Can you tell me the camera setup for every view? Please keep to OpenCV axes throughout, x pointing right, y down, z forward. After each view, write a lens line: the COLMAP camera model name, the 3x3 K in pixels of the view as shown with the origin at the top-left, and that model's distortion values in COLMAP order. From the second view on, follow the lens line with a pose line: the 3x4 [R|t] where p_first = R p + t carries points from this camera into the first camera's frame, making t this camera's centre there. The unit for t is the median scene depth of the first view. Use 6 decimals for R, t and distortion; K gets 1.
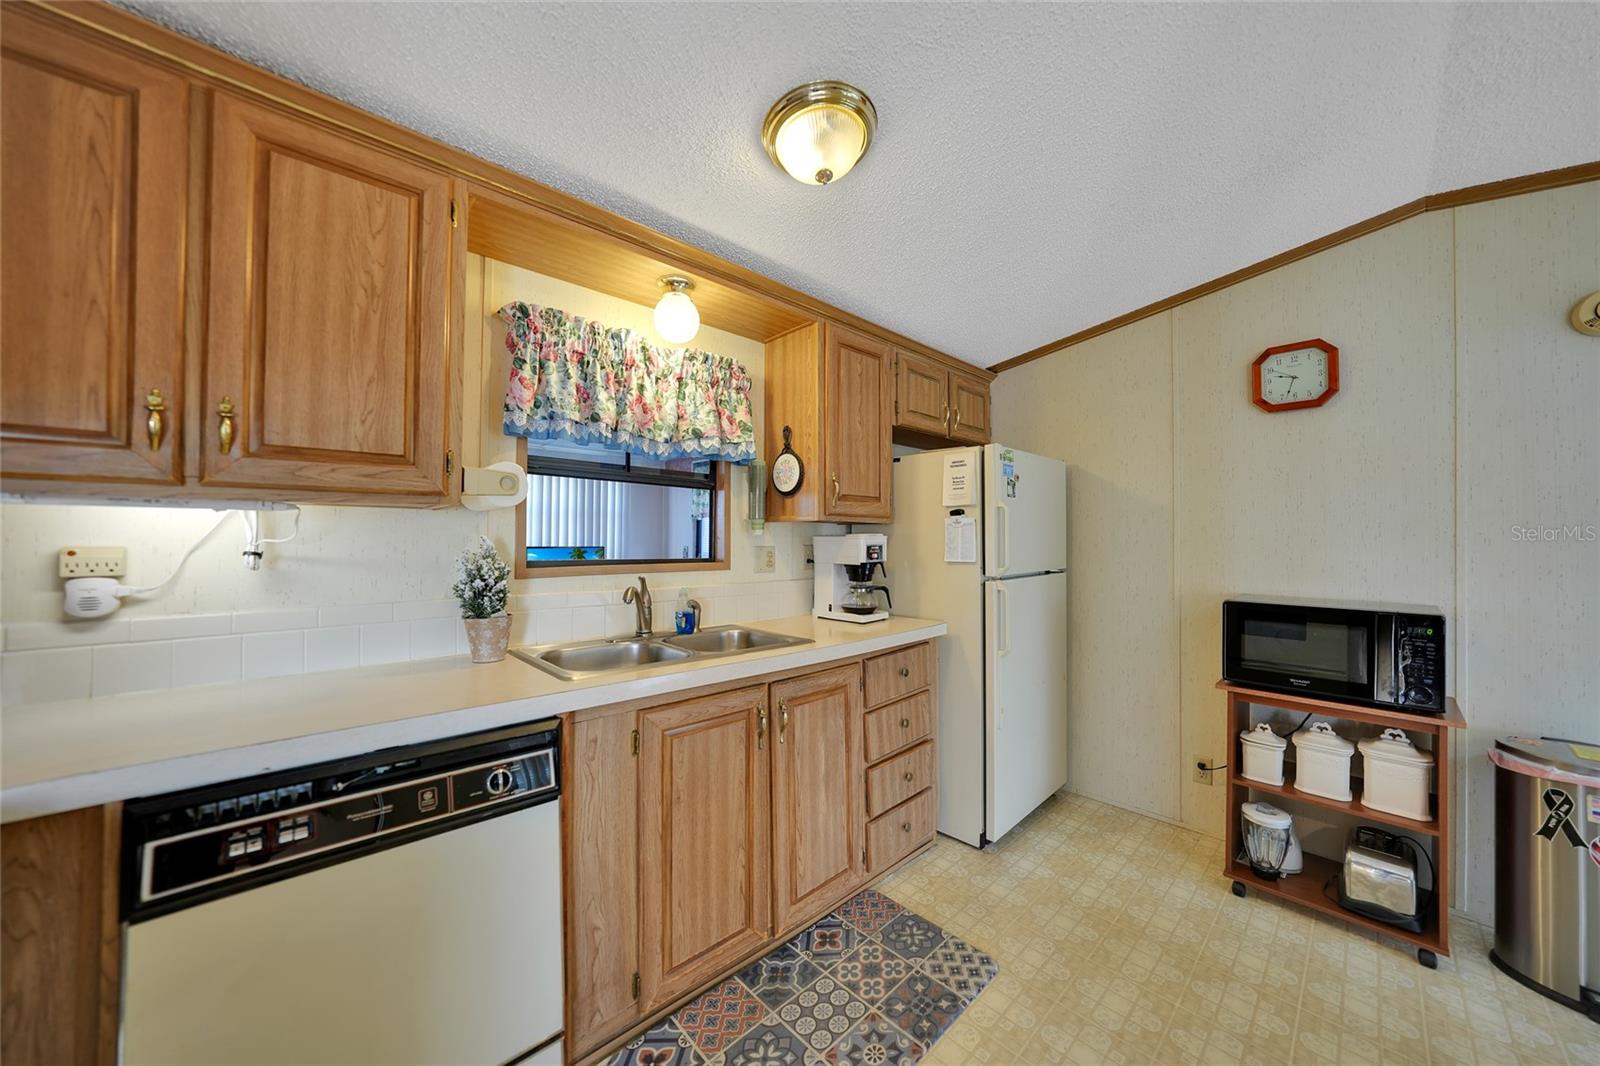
lens RADIAL K [[553.0, 0, 800.0], [0, 553.0, 533.0], [0, 0, 1]] dist [-0.020675, 0.000104]
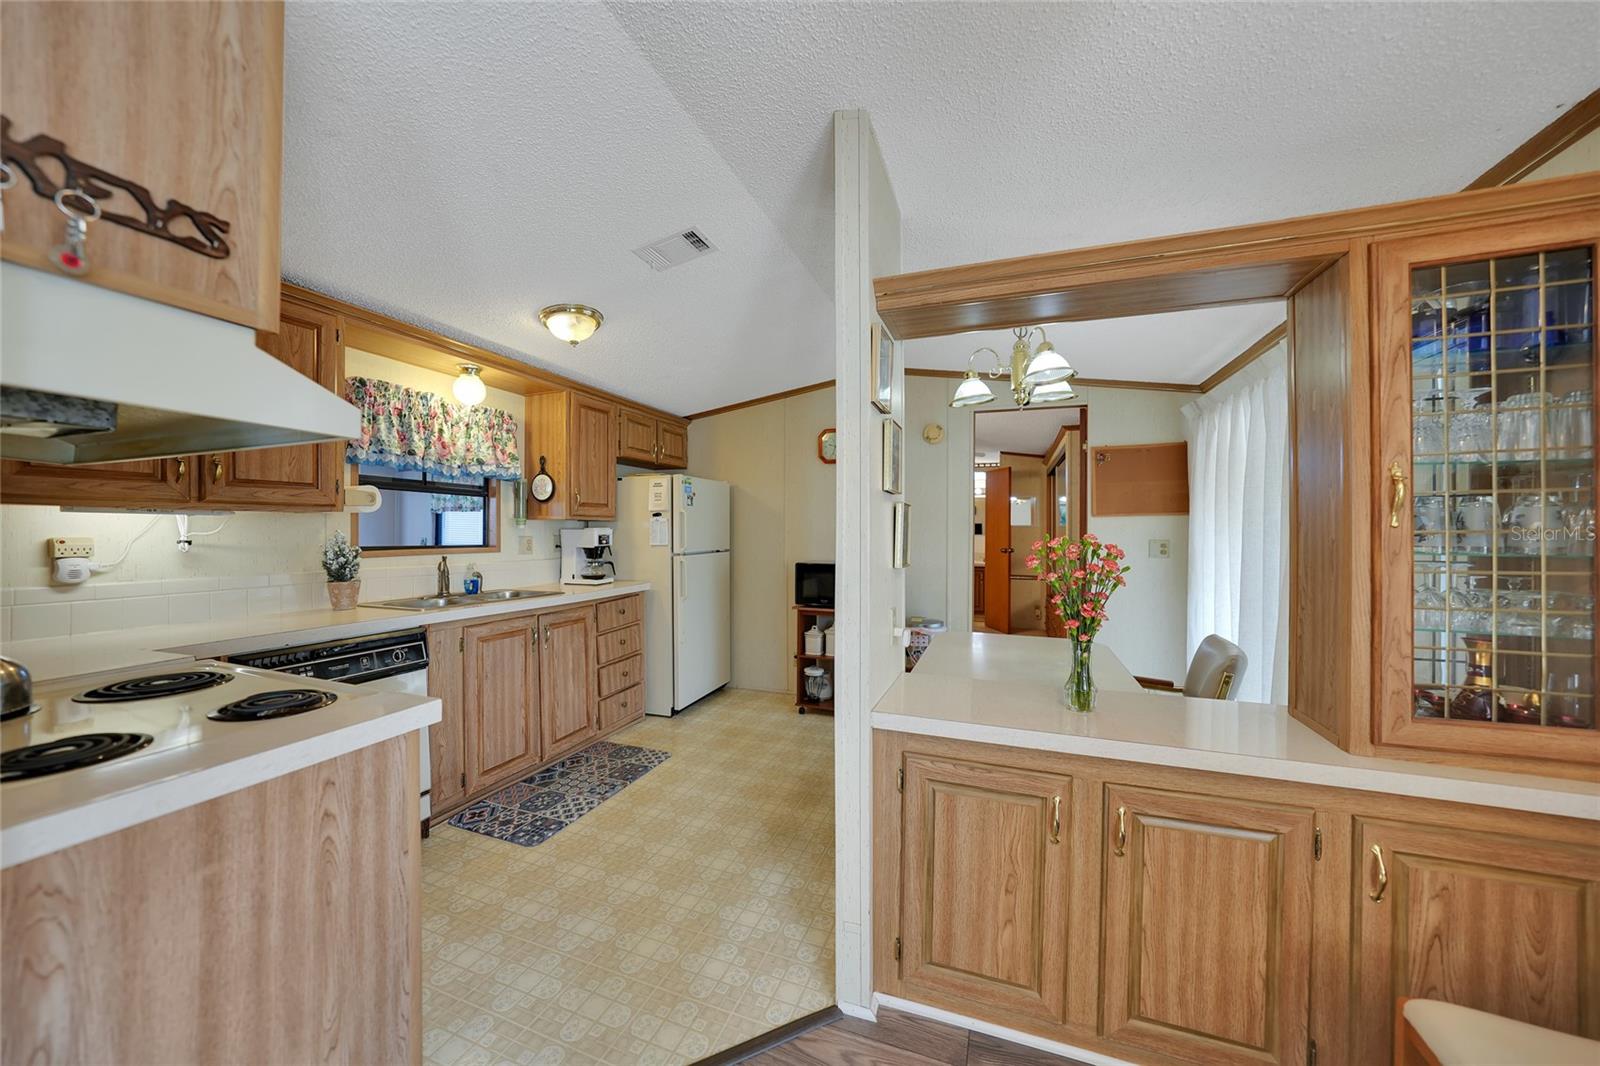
lens RADIAL K [[553.0, 0, 800.0], [0, 553.0, 533.0], [0, 0, 1]] dist [-0.020675, 0.000104]
pose [[0.896049, -0.003206, 0.443943, -0.073345], [-0.003823, 0.999881, 0.014936, -0.010970], [-0.443938, -0.015081, 0.895930, -0.778429]]
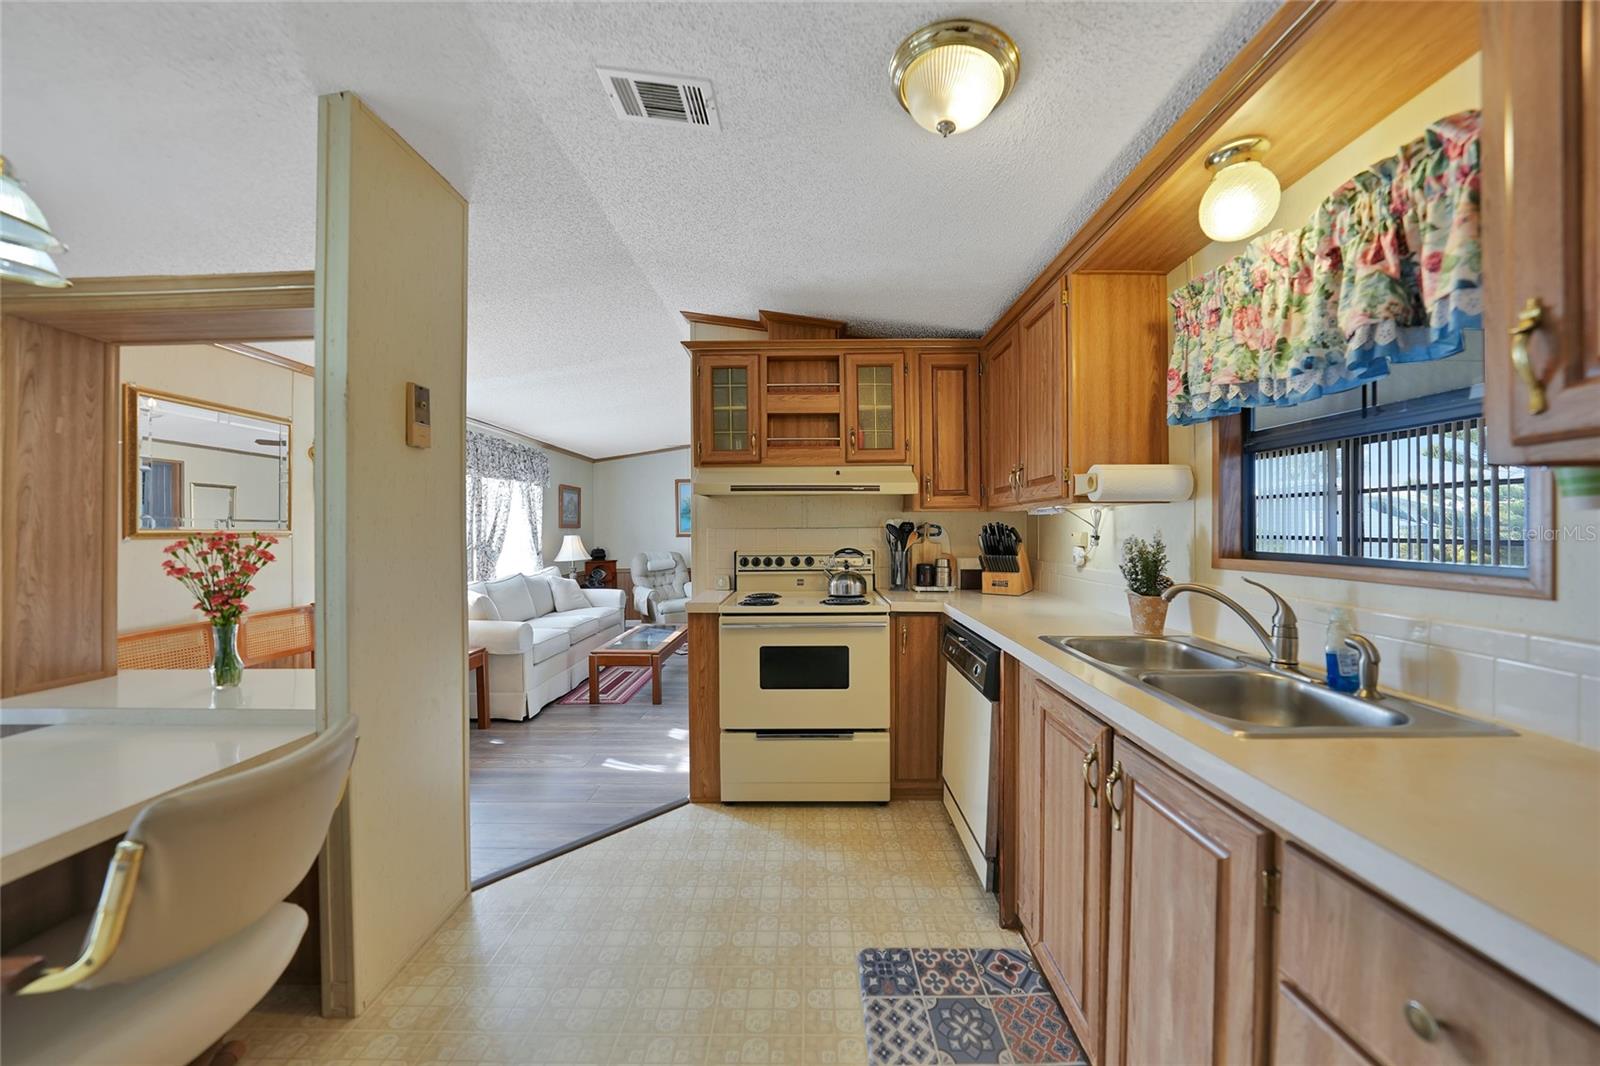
lens RADIAL K [[582.9, 0, 798.4], [0, 582.9, 532.6], [0, 0, 1]] dist [-0.023657, 0.000025]
pose [[-0.699552, 0.005834, -0.714558, 0.639042], [0.012666, 0.999911, -0.004237, 0.014633], [0.714469, -0.012014, -0.699564, 1.059092]]
